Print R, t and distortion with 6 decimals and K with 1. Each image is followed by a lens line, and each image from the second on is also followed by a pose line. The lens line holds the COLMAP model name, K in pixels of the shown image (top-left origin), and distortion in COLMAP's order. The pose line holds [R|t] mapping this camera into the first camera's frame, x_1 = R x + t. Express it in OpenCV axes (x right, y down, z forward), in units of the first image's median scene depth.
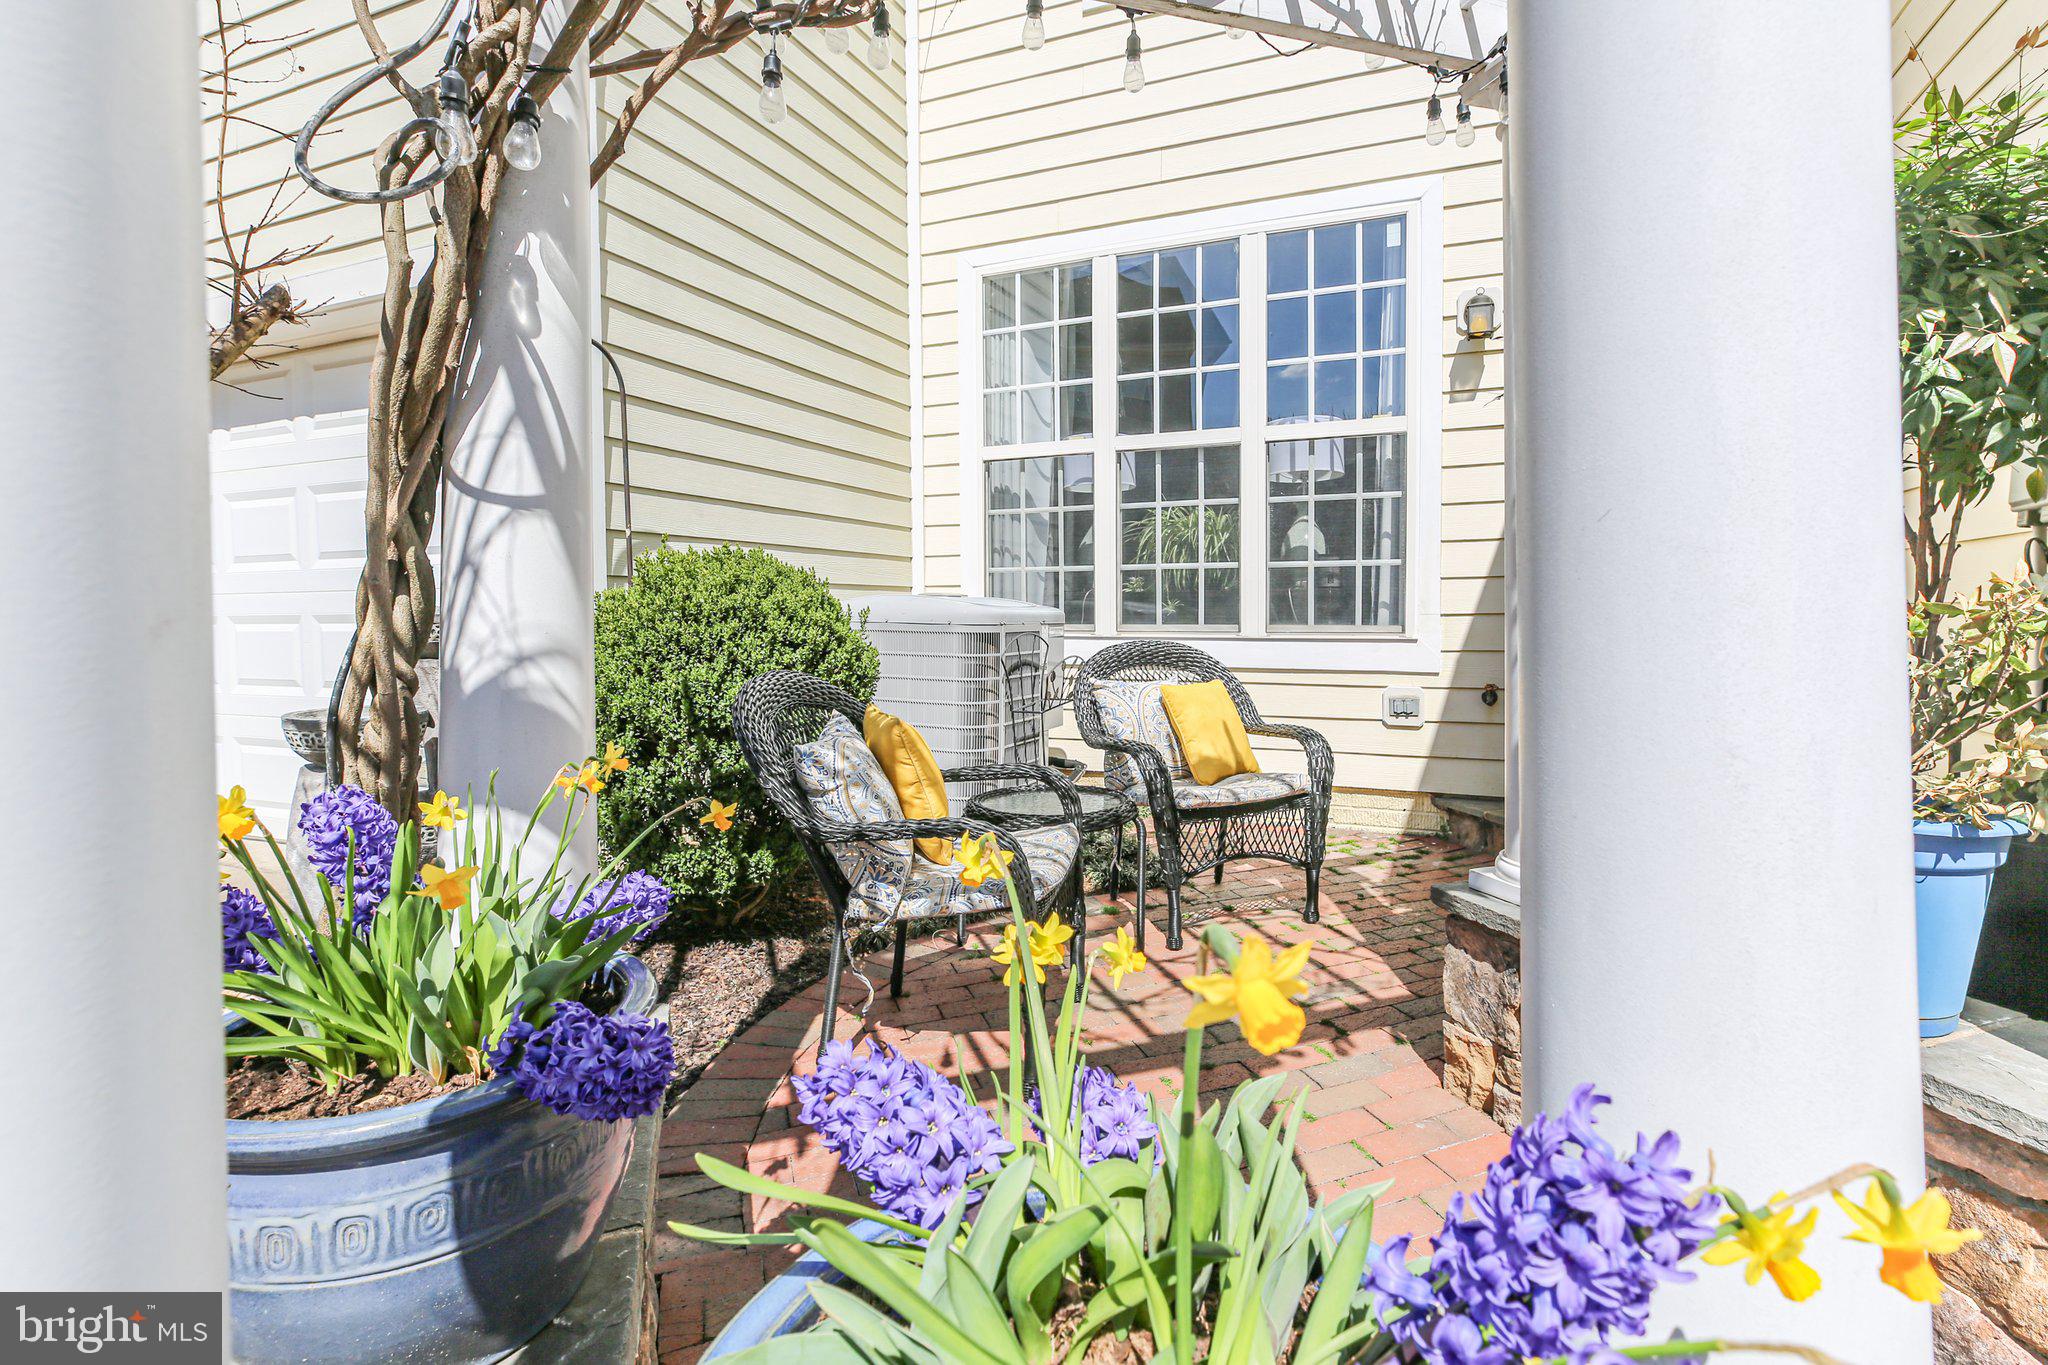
lens RADIAL K [[922.1, 0, 1100.2], [0, 922.1, 618.9], [0, 0, 1]] dist [-0.013728, -0.000039]
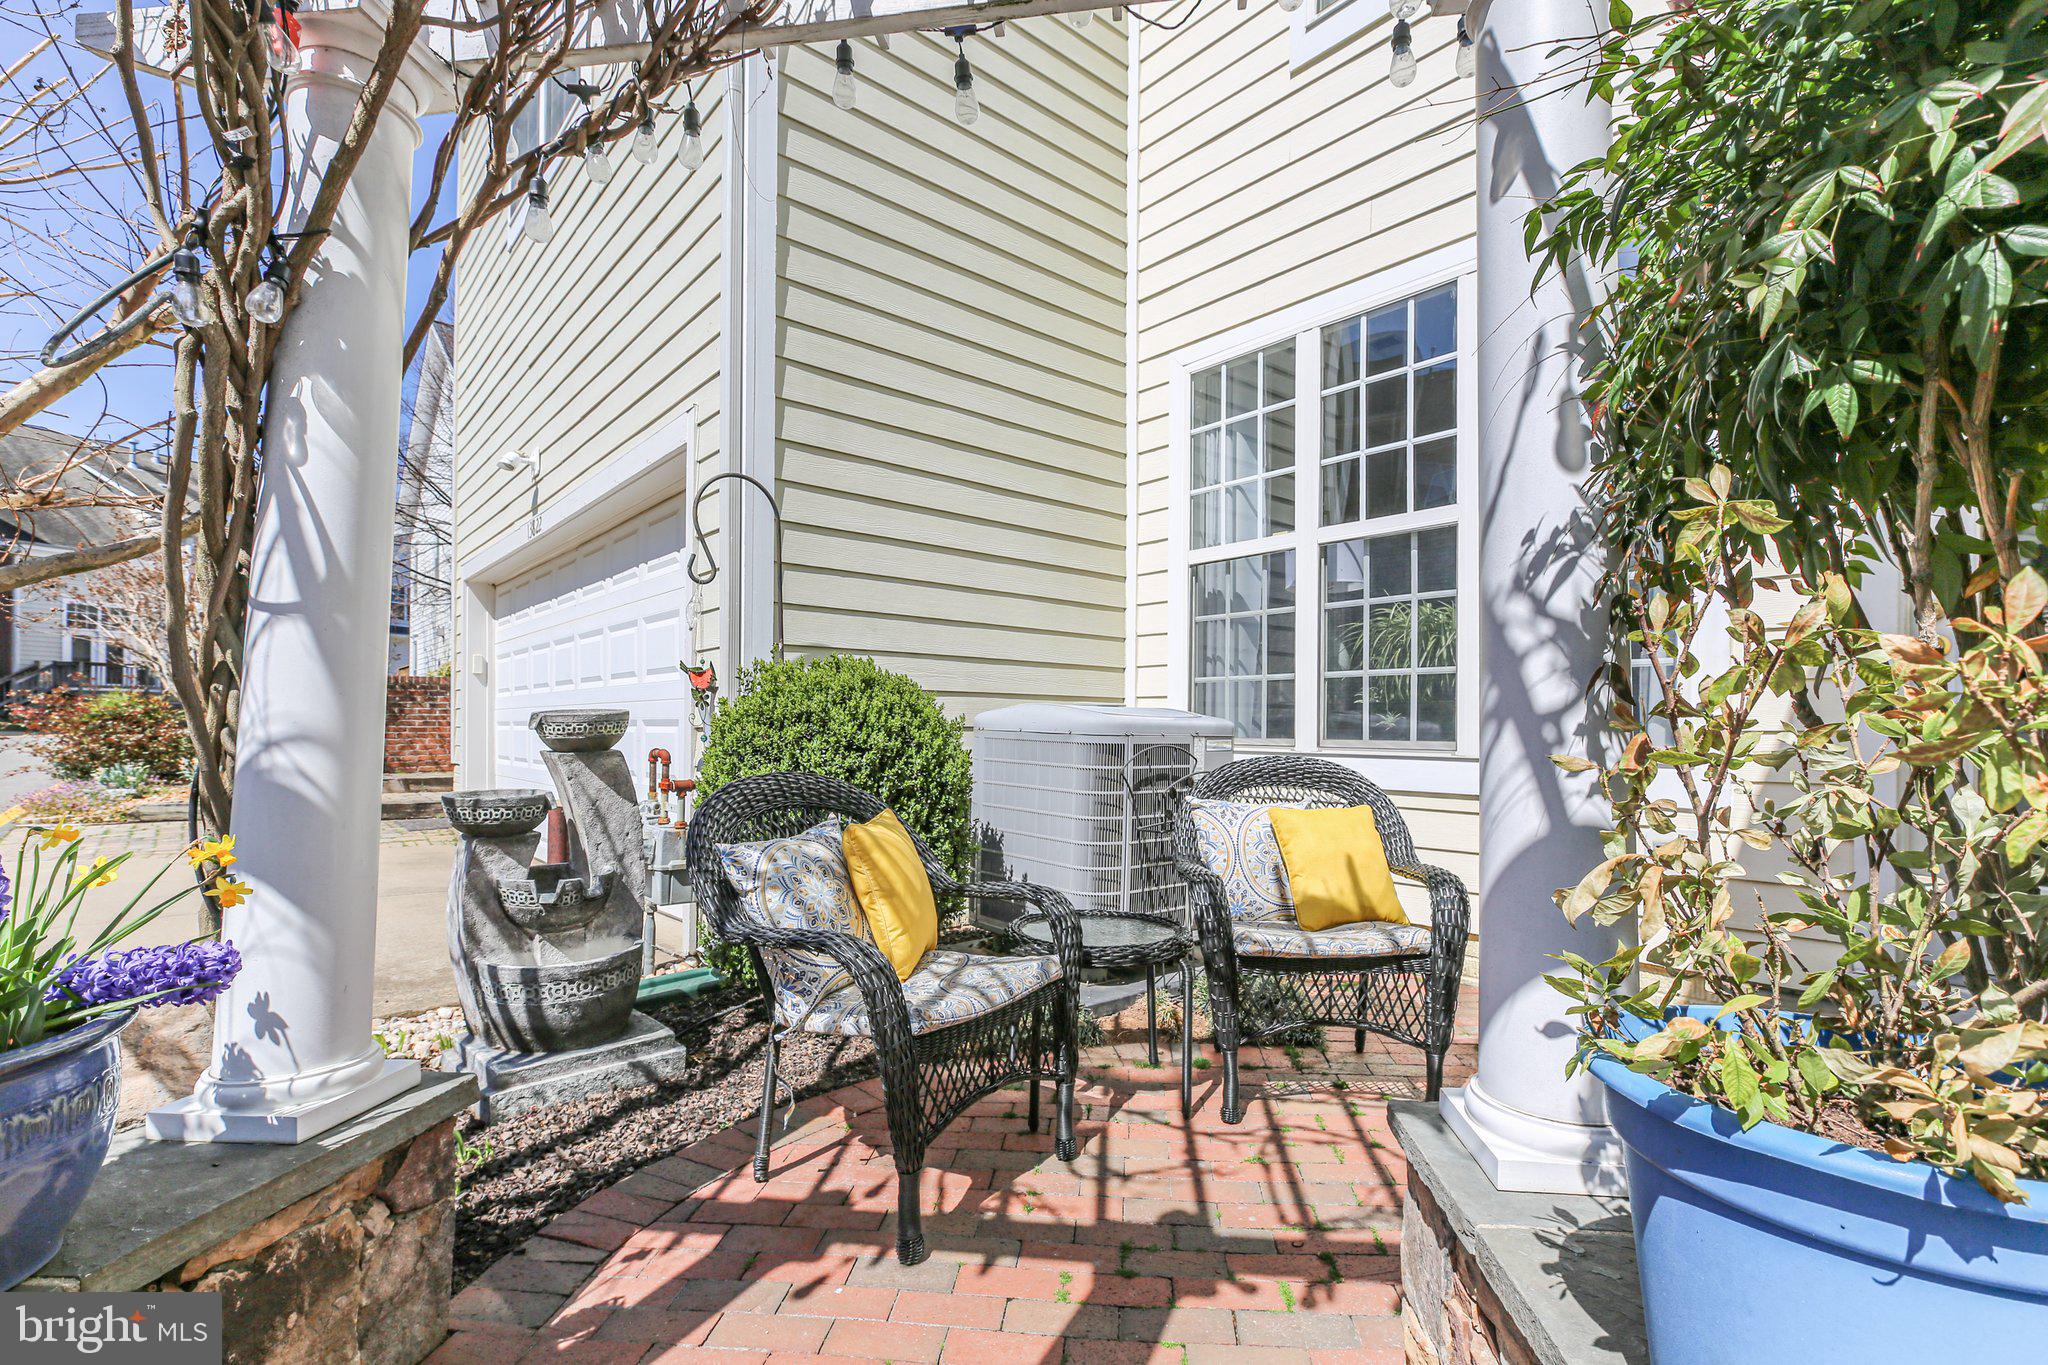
lens RADIAL K [[922.1, 0, 1031.6], [0, 922.1, 702.5], [0, 0, 1]] dist [-0.013728, -0.000039]
pose [[0.897886, -0.000342, -0.440228, 0.247728], [-0.015018, 0.999394, -0.031406, 0.004507], [0.439972, 0.034810, 0.897337, 0.132927]]
